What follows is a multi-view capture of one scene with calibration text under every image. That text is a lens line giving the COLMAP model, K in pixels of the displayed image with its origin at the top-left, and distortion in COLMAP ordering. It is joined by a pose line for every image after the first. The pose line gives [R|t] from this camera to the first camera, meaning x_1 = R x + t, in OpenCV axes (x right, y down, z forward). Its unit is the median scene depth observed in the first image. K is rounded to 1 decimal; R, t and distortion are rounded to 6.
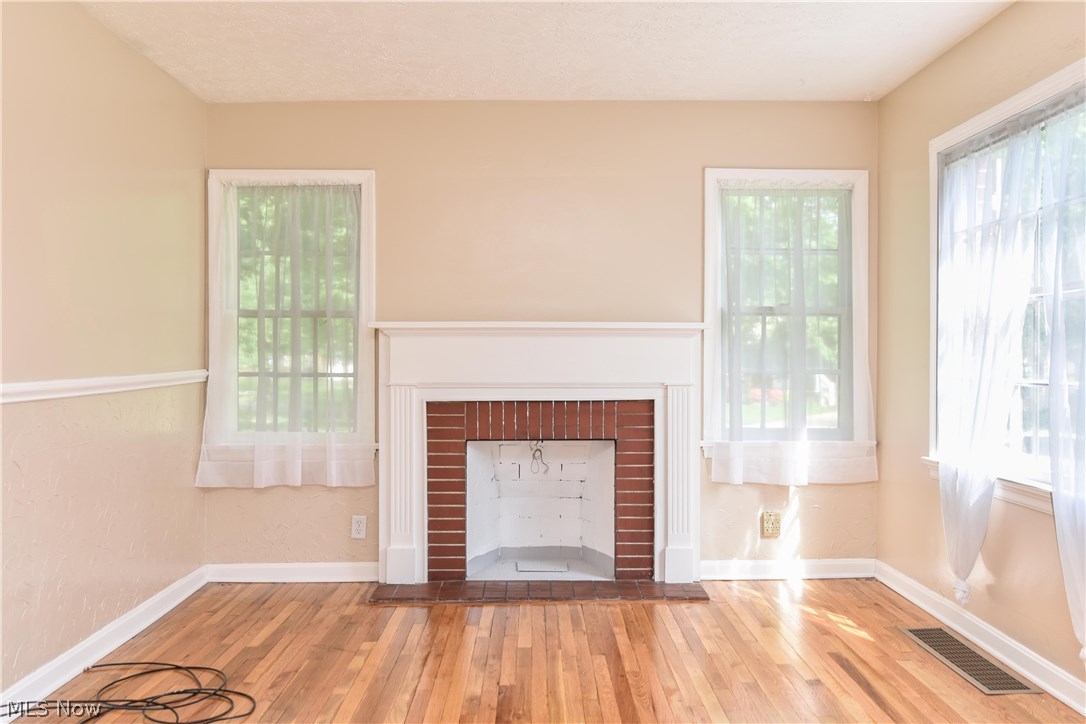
lens RADIAL K [[988.5, 0, 540.4], [0, 988.5, 358.3], [0, 0, 1]] dist [0.009236, 0.000000]
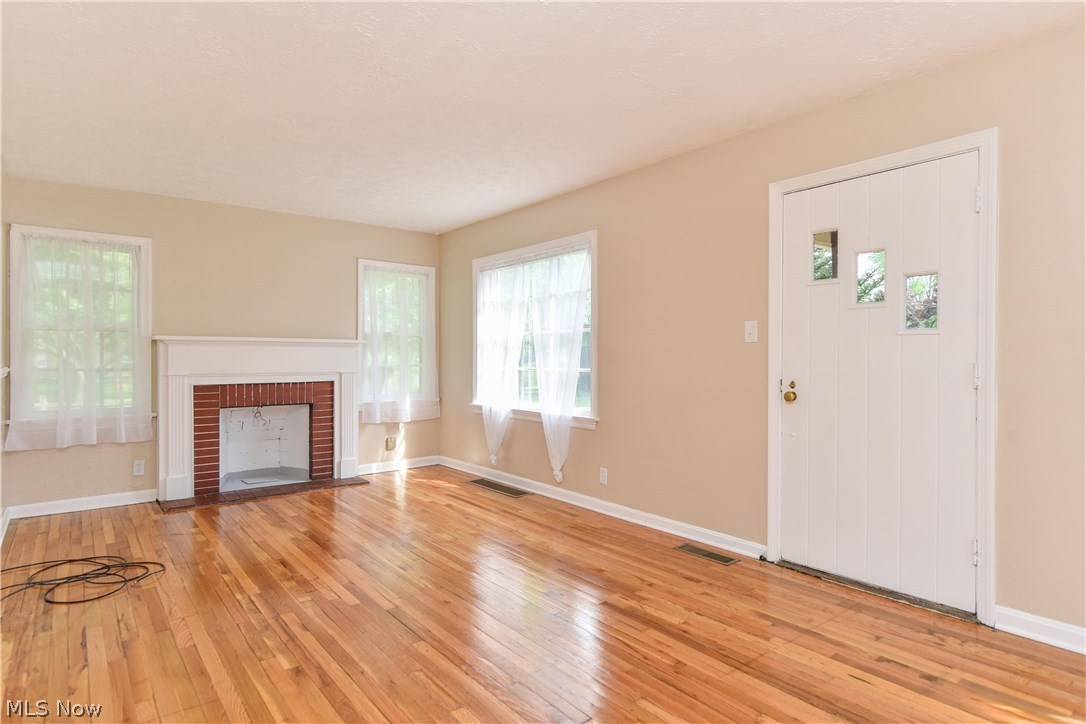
lens RADIAL K [[604.5, 0, 543.7], [0, 604.5, 360.7], [0, 0, 1]] dist [0.001171, 0.001254]
pose [[0.789697, -0.002312, 0.613493, -0.269555], [-0.000067, 0.999993, 0.003855, -0.000601], [-0.613498, -0.003085, 0.789691, -0.138046]]
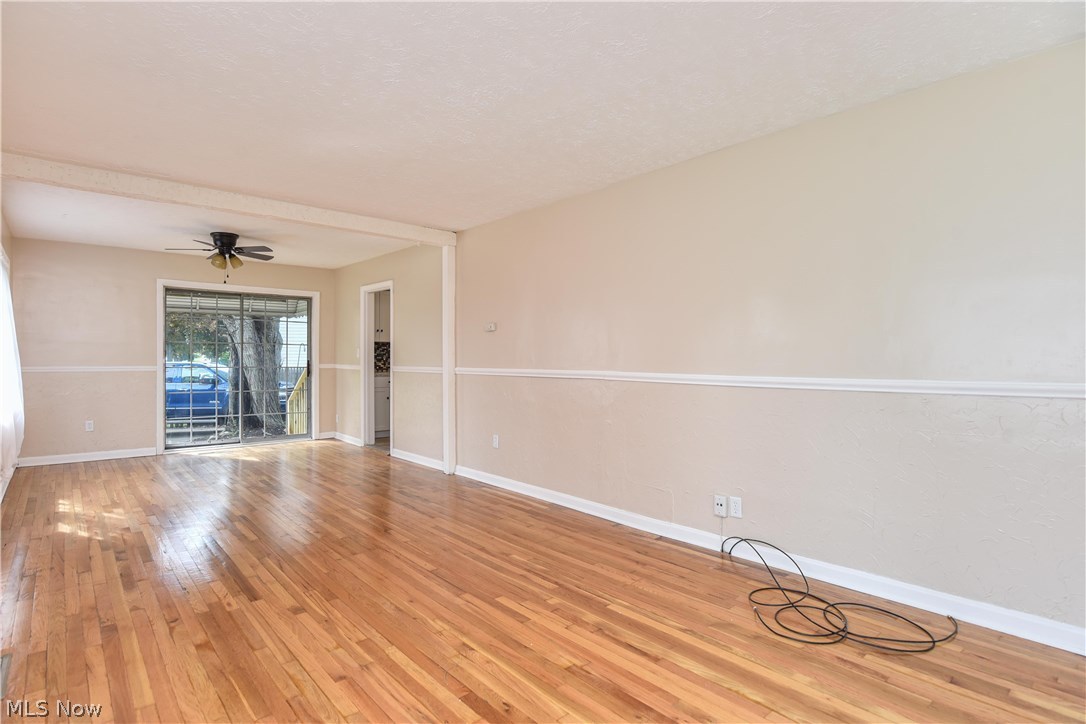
lens RADIAL K [[549.3, 0, 542.5], [0, 549.3, 361.4], [0, 0, 1]] dist [0.000166, -0.000223]
pose [[-0.751438, 0.003216, -0.659796, 0.272262], [-0.000090, 0.999988, 0.004977, -0.004265], [0.659803, 0.003799, -0.751429, 0.870221]]
